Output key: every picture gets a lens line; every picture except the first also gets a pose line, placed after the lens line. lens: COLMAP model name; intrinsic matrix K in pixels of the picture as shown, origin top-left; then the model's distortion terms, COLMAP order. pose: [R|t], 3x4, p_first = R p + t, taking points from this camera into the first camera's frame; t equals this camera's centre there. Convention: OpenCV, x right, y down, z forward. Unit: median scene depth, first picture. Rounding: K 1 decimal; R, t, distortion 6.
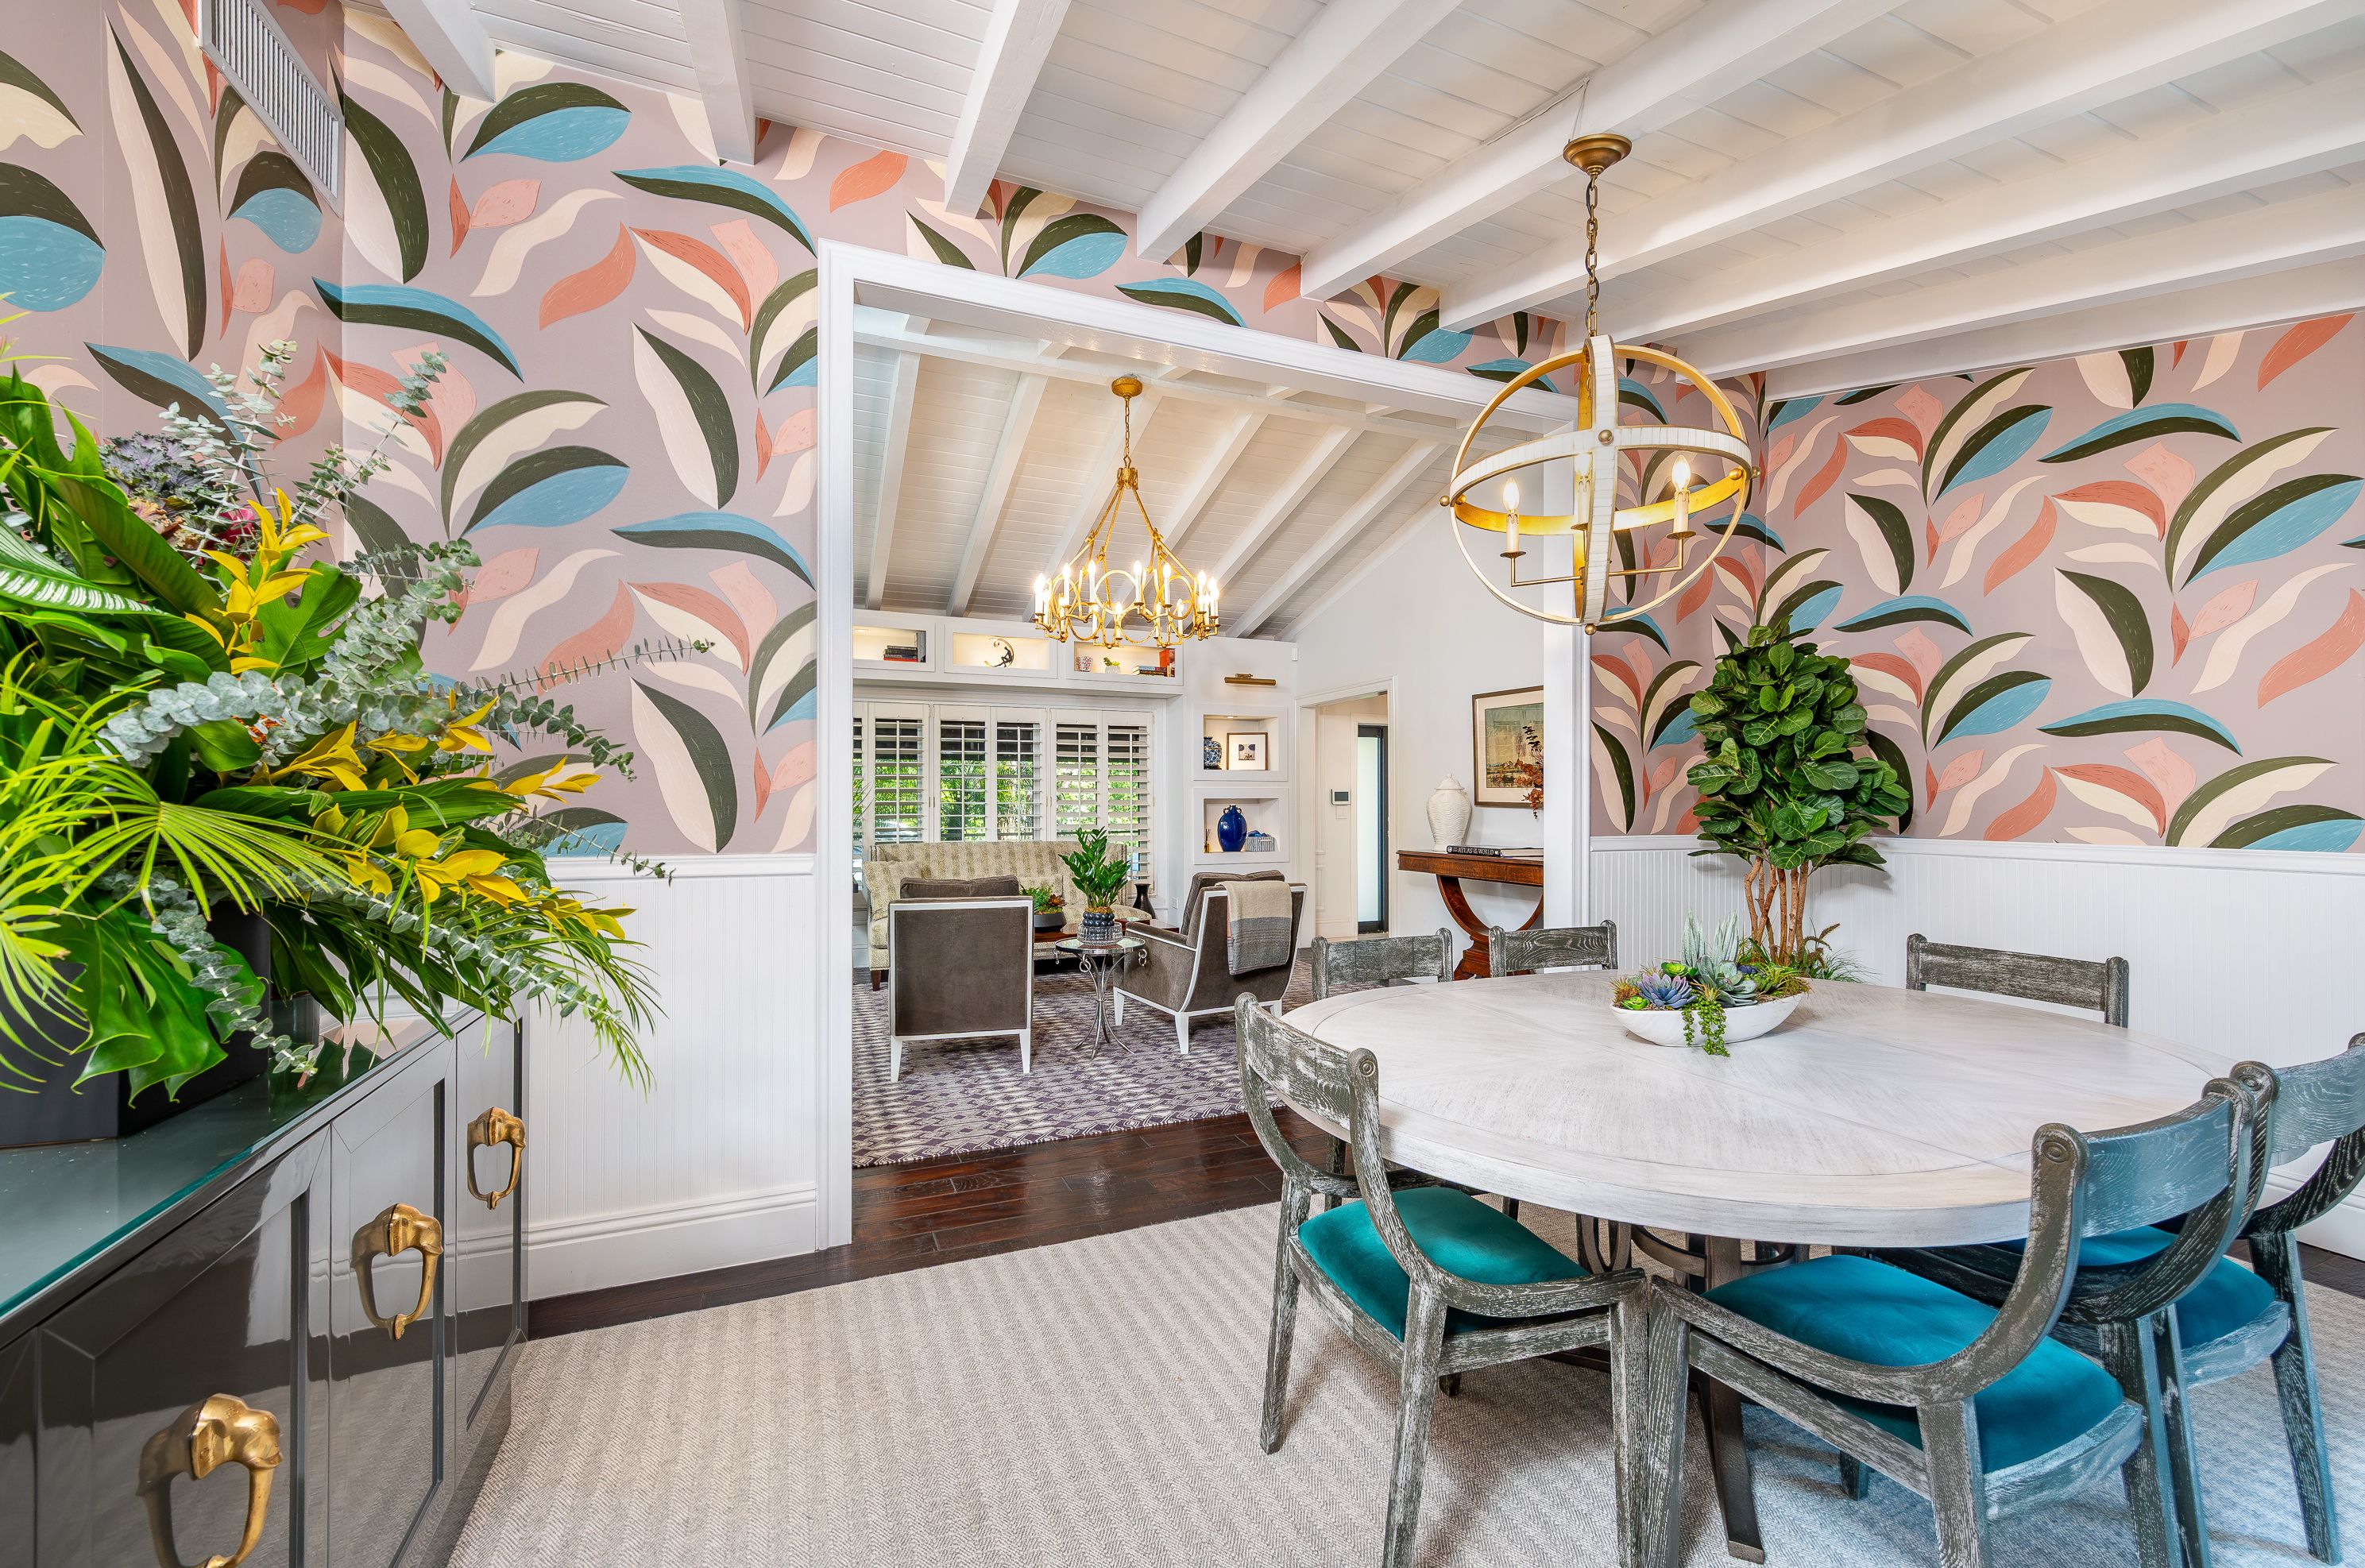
lens RADIAL K [[943.3, 0, 1193.5], [0, 943.3, 788.8], [0, 0, 1]] dist [-0.001252, -0.000322]
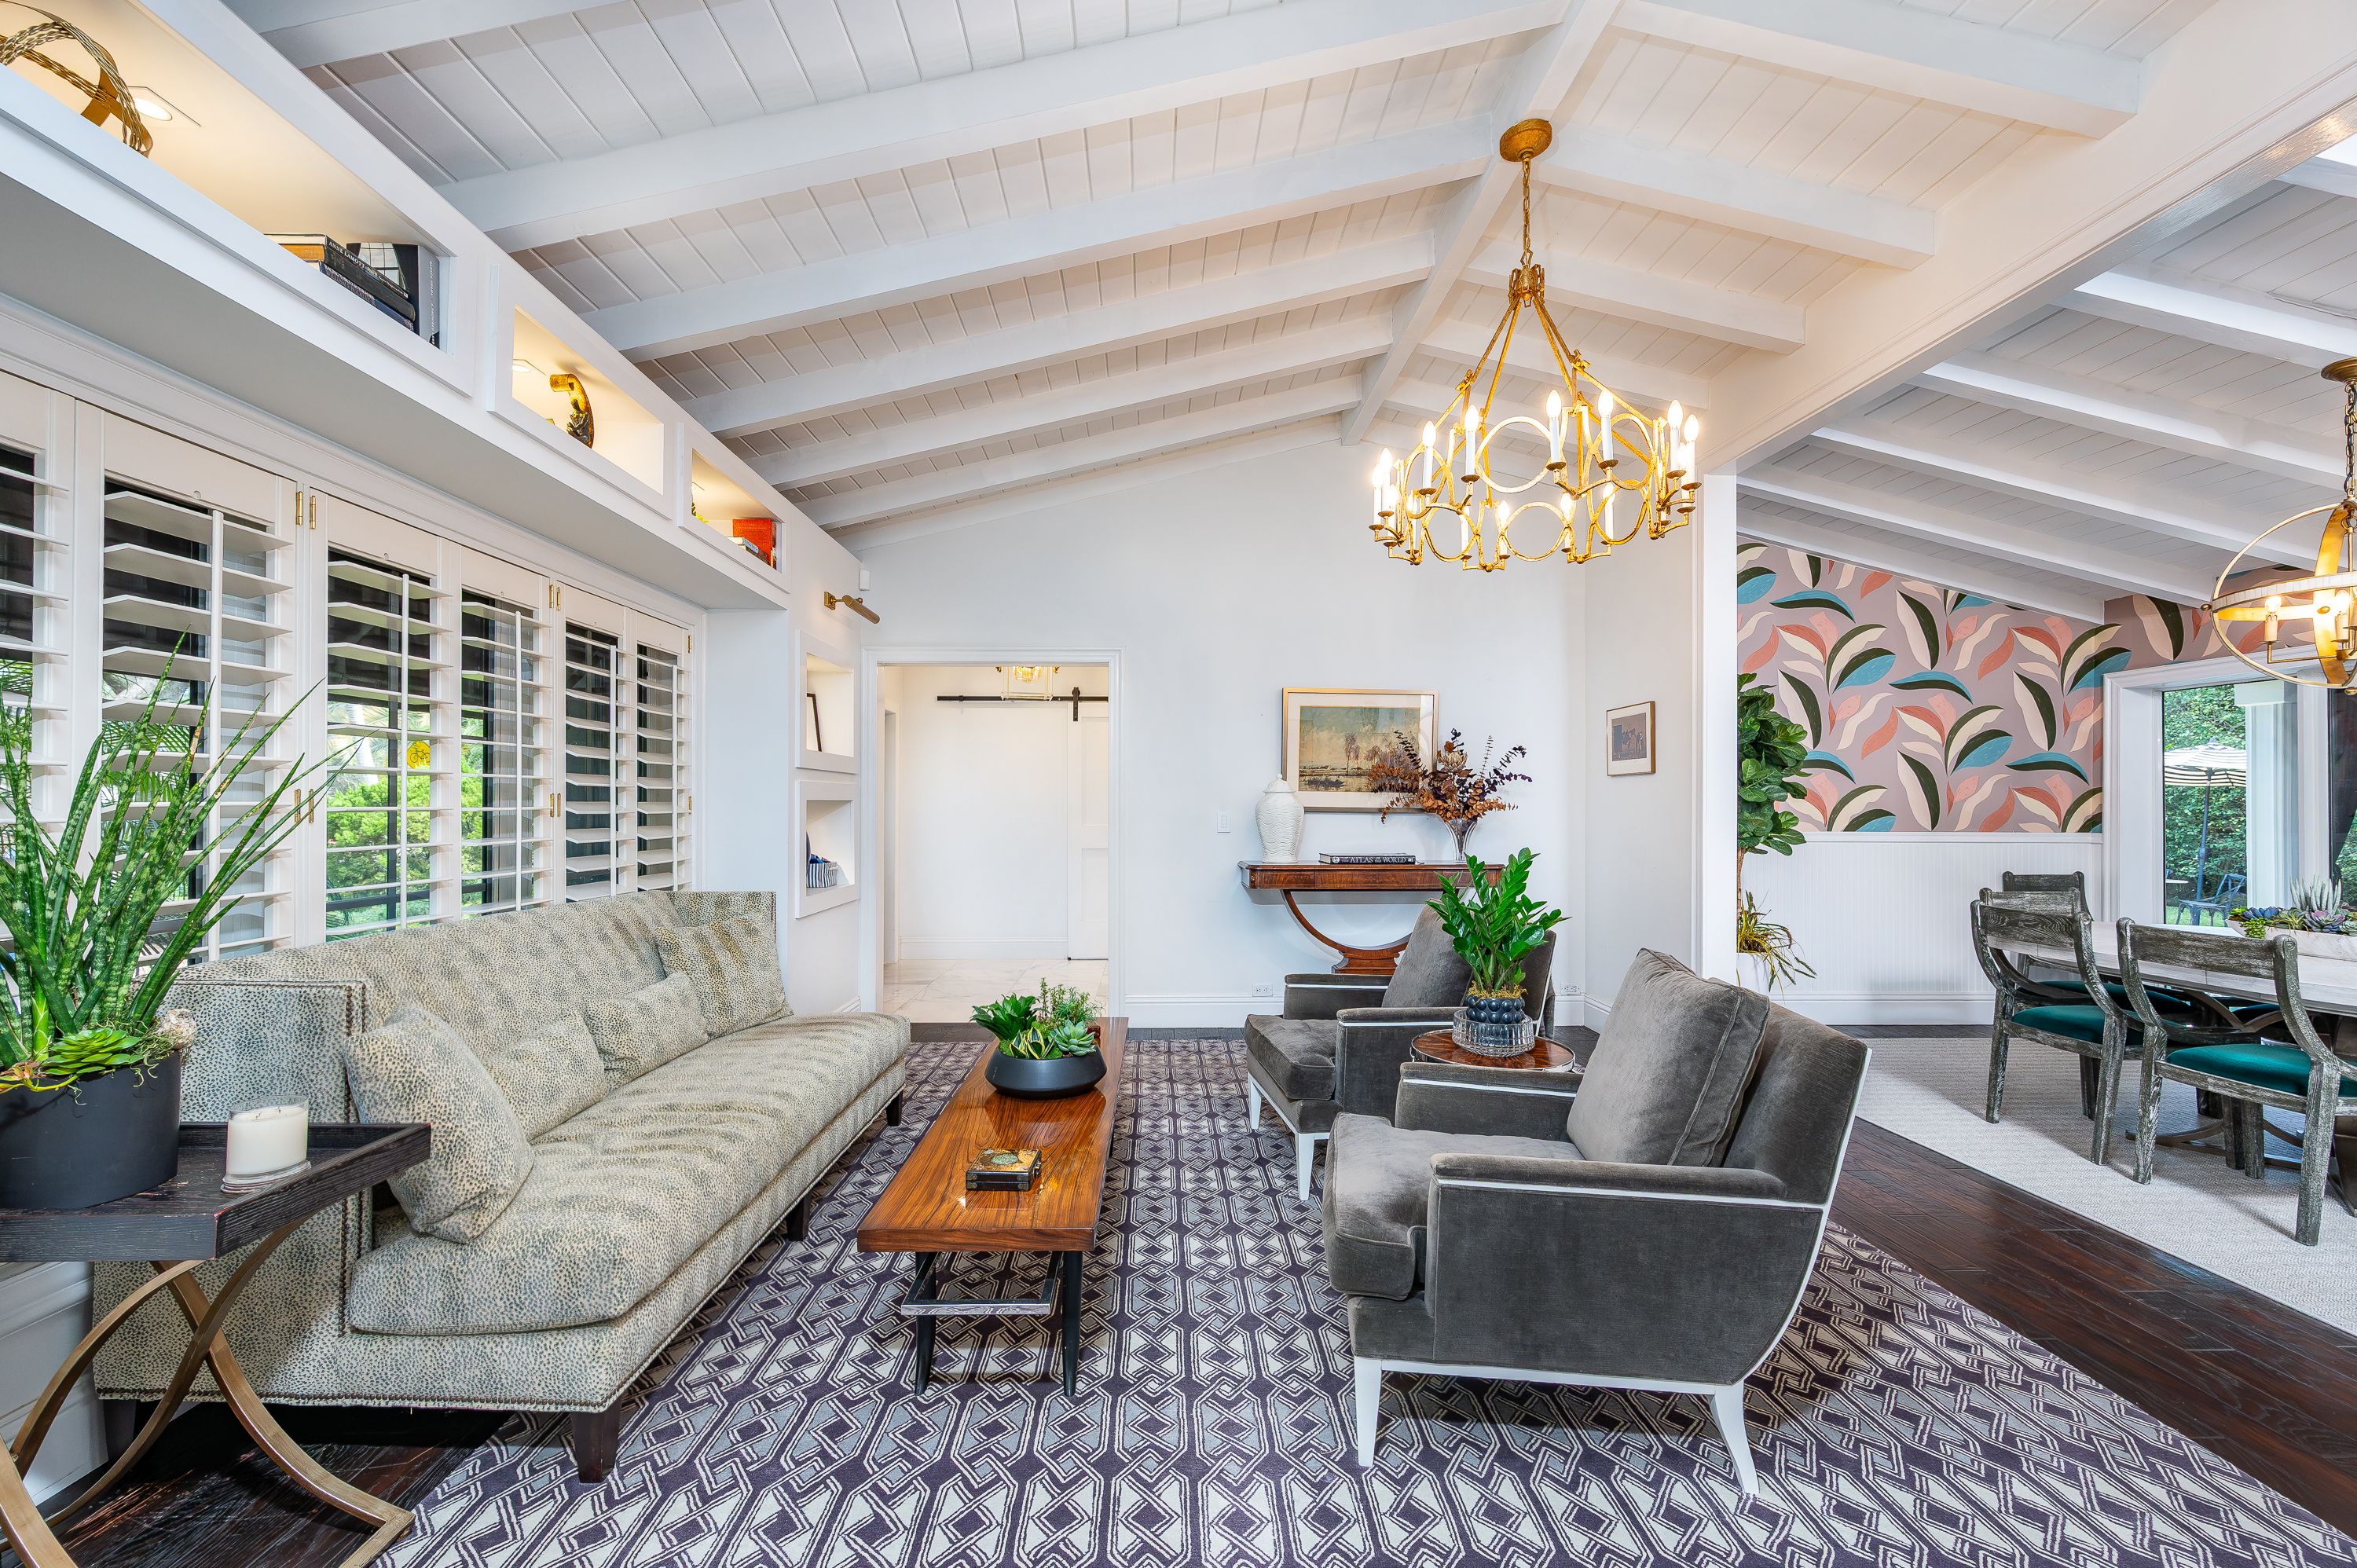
lens RADIAL K [[940.1, 0, 1189.4], [0, 940.1, 788.8], [0, 0, 1]] dist [-0.001252, -0.000322]
pose [[0.342444, 0.014447, 0.939427, -1.091796], [-0.012889, 0.999860, -0.010678, 0.013057], [-0.939450, -0.008451, 0.342582, 1.505680]]
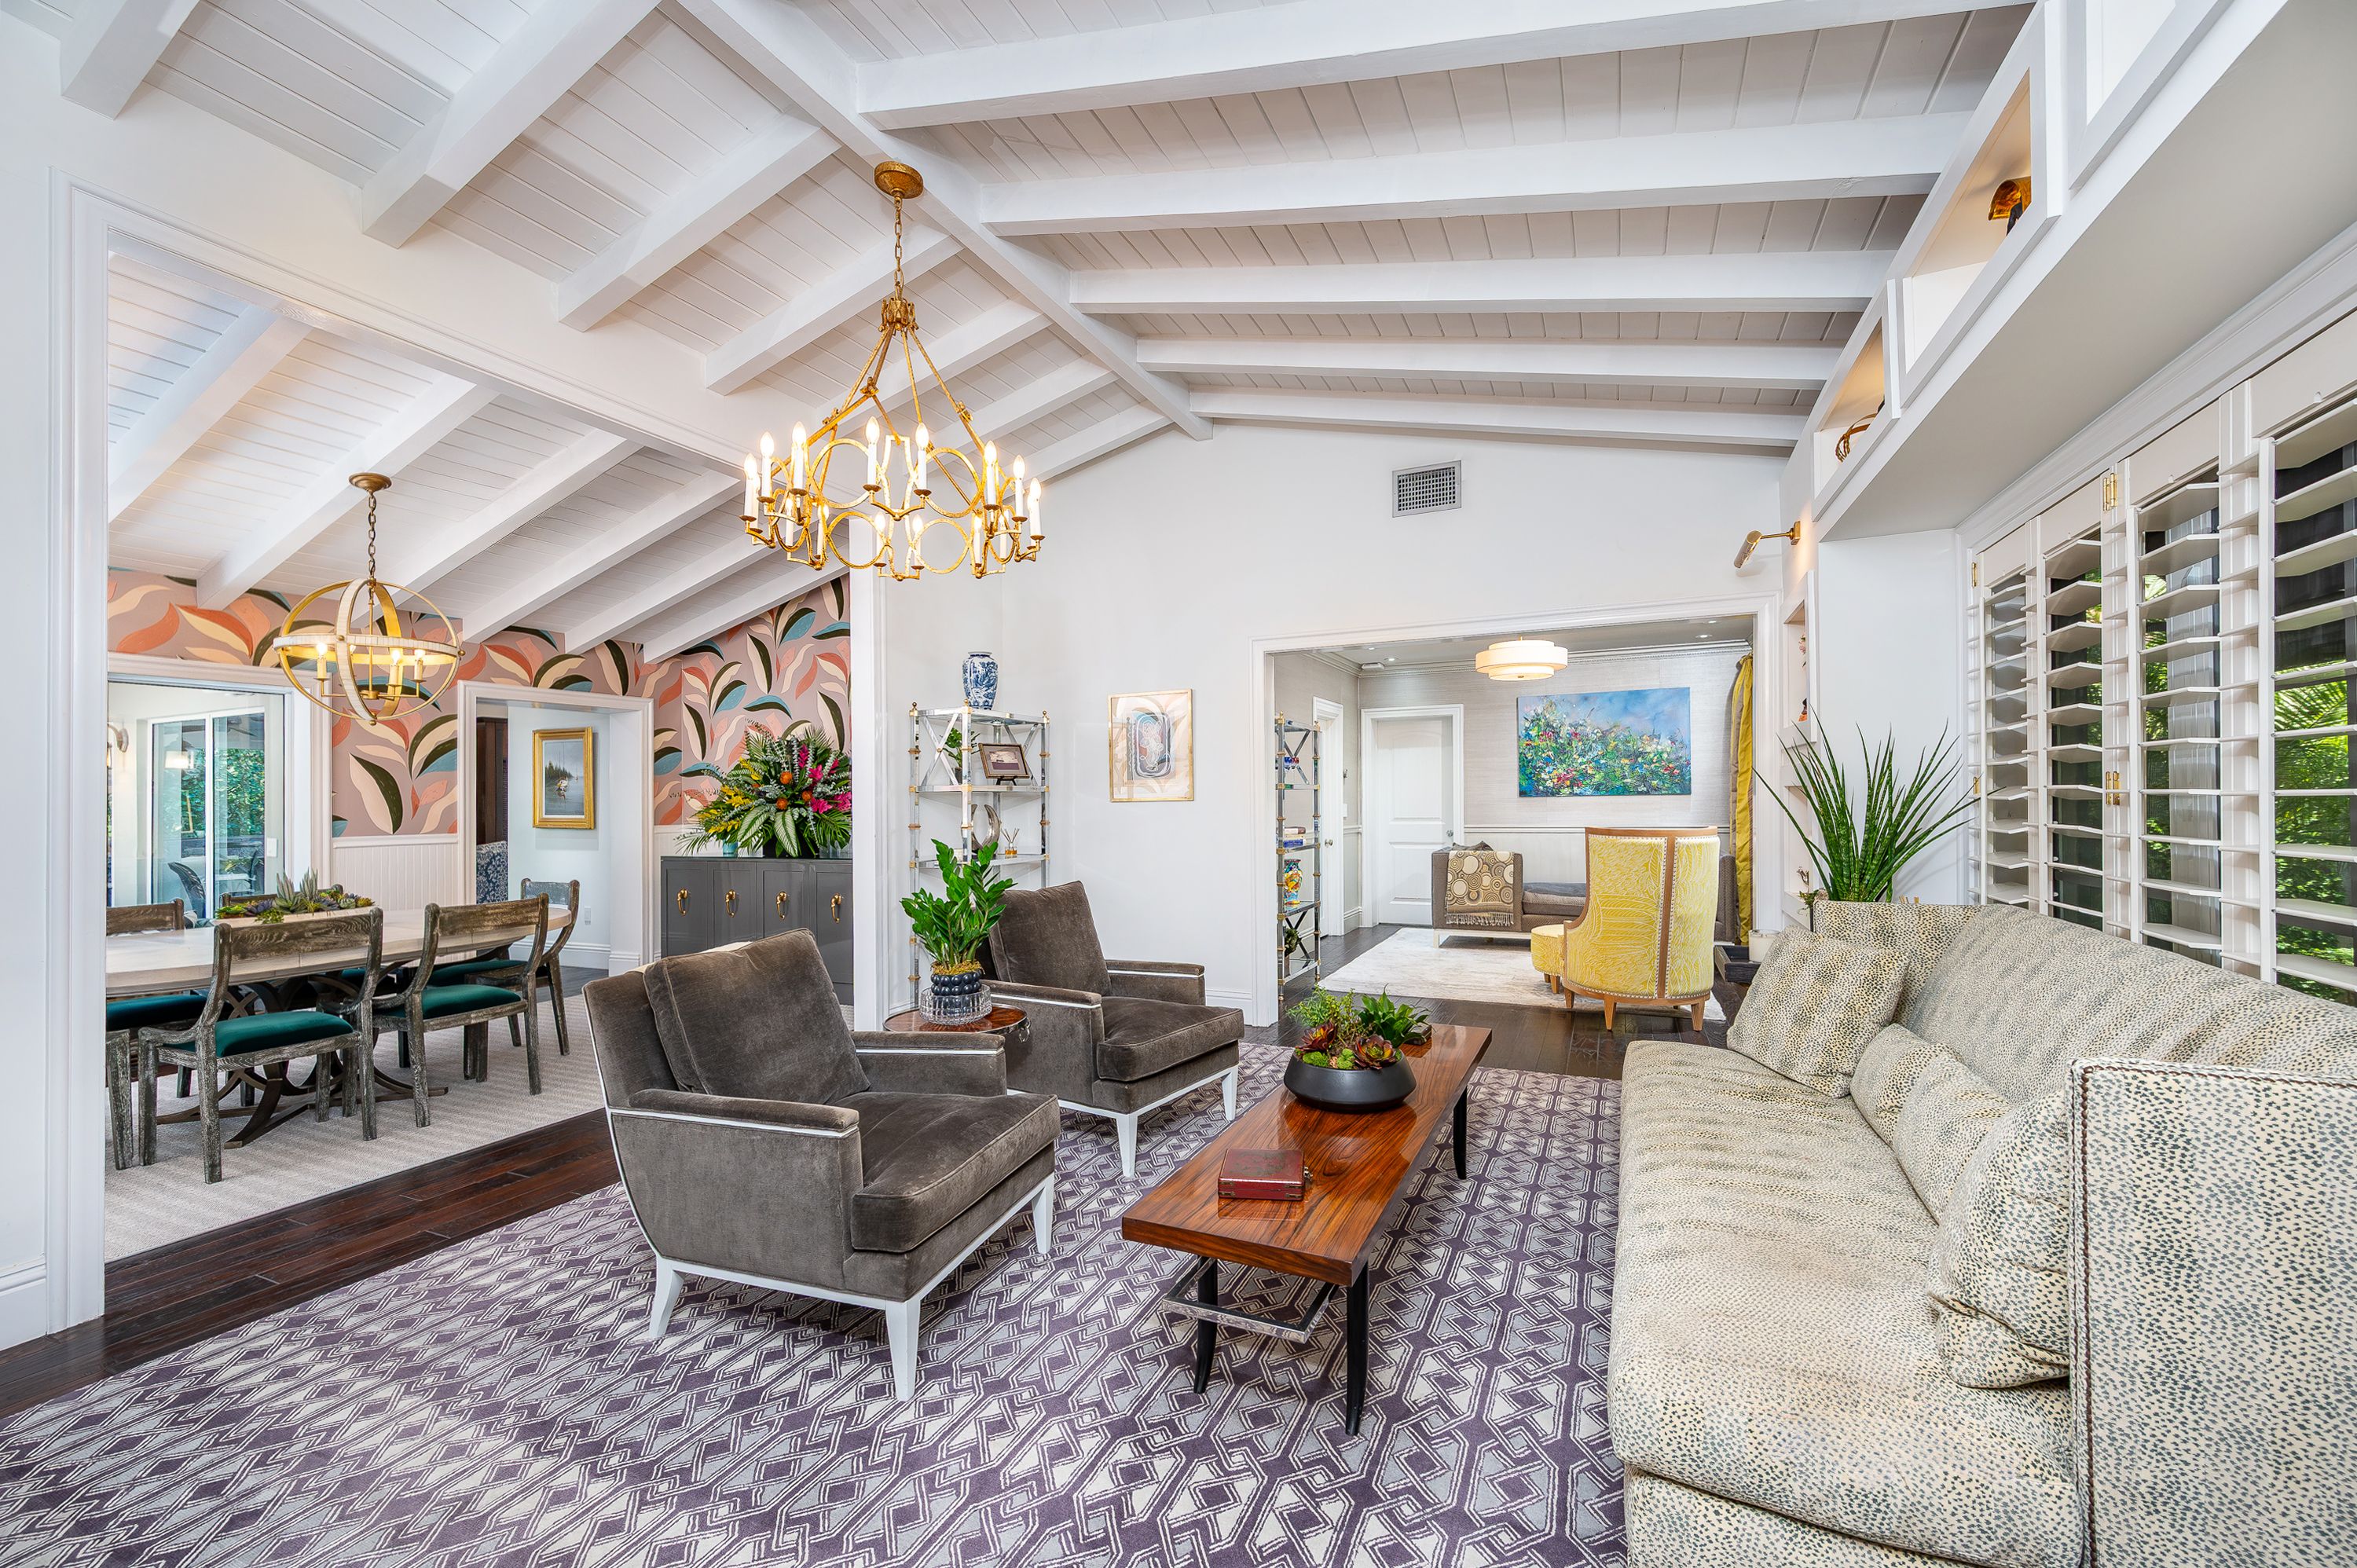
lens RADIAL K [[940.1, 0, 1189.4], [0, 940.1, 788.8], [0, 0, 1]] dist [-0.001252, -0.000322]
pose [[-0.728612, -0.001221, -0.684926, 0.364527], [0.016929, 0.999661, -0.019792, 0.021029], [0.684718, -0.026016, -0.728344, 2.483376]]
